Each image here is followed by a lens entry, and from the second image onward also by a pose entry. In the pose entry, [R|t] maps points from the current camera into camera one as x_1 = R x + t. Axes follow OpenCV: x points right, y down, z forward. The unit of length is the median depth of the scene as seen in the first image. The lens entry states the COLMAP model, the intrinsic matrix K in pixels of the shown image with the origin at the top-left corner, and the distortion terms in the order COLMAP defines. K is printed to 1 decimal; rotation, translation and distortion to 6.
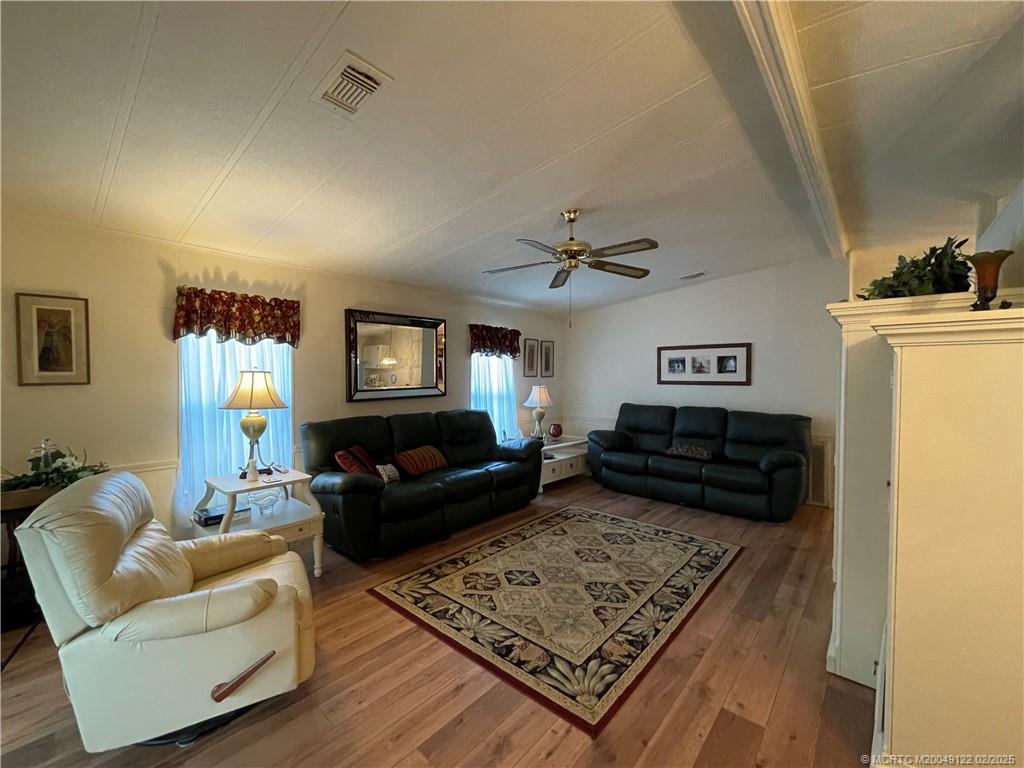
lens RADIAL K [[419.2, 0, 512.4], [0, 419.2, 384.8], [0, 0, 1]] dist [-0.002696, 0.000638]
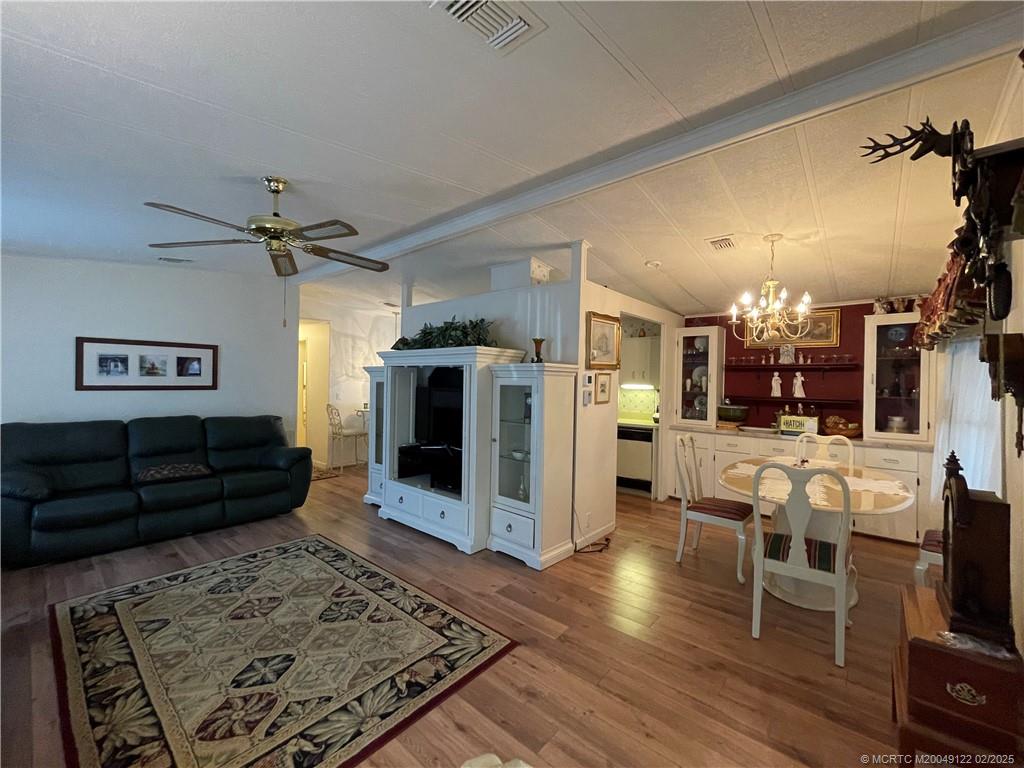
lens RADIAL K [[419.2, 0, 508.0], [0, 419.2, 380.1], [0, 0, 1]] dist [-0.002696, 0.000638]
pose [[-0.006004, -0.002061, 0.999980, -0.633568], [0.004945, 0.999986, 0.002091, -0.030315], [-0.999970, 0.004957, -0.005994, 0.537696]]
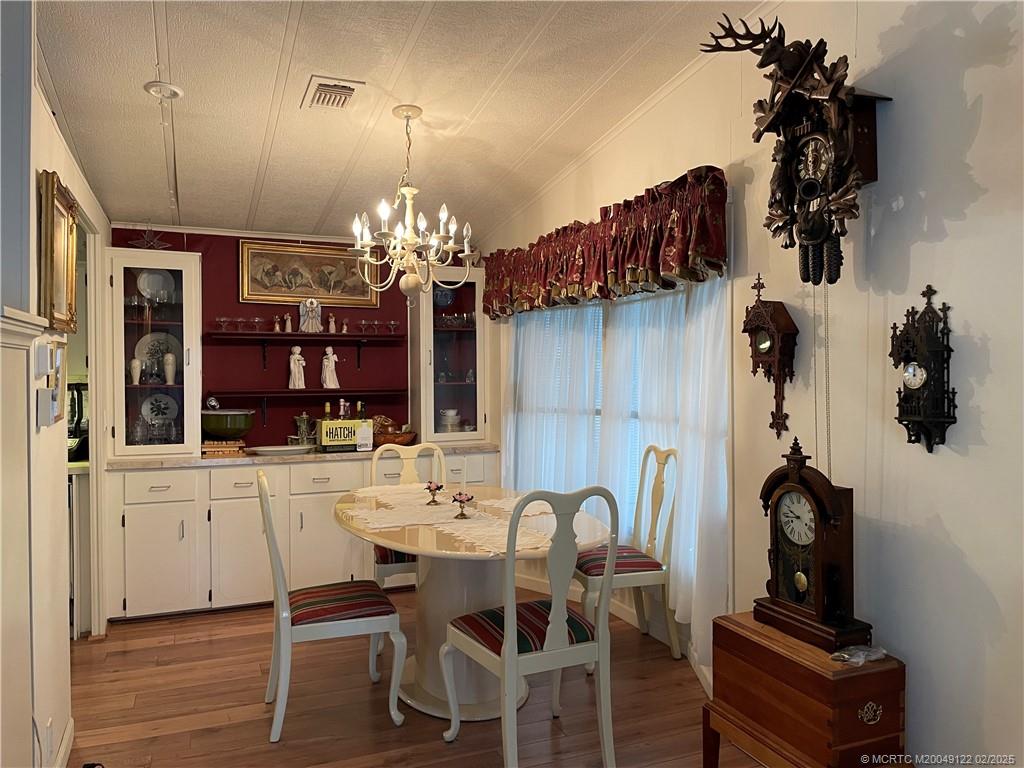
lens RADIAL K [[770.0, 0, 511.4], [0, 770.0, 388.3], [0, 0, 1]] dist [0.012085, -0.013579]
pose [[-0.901534, -0.008400, 0.432627, -0.250315], [0.010455, 0.999097, 0.041187, -0.026368], [-0.432583, 0.041654, -0.900632, 0.794988]]
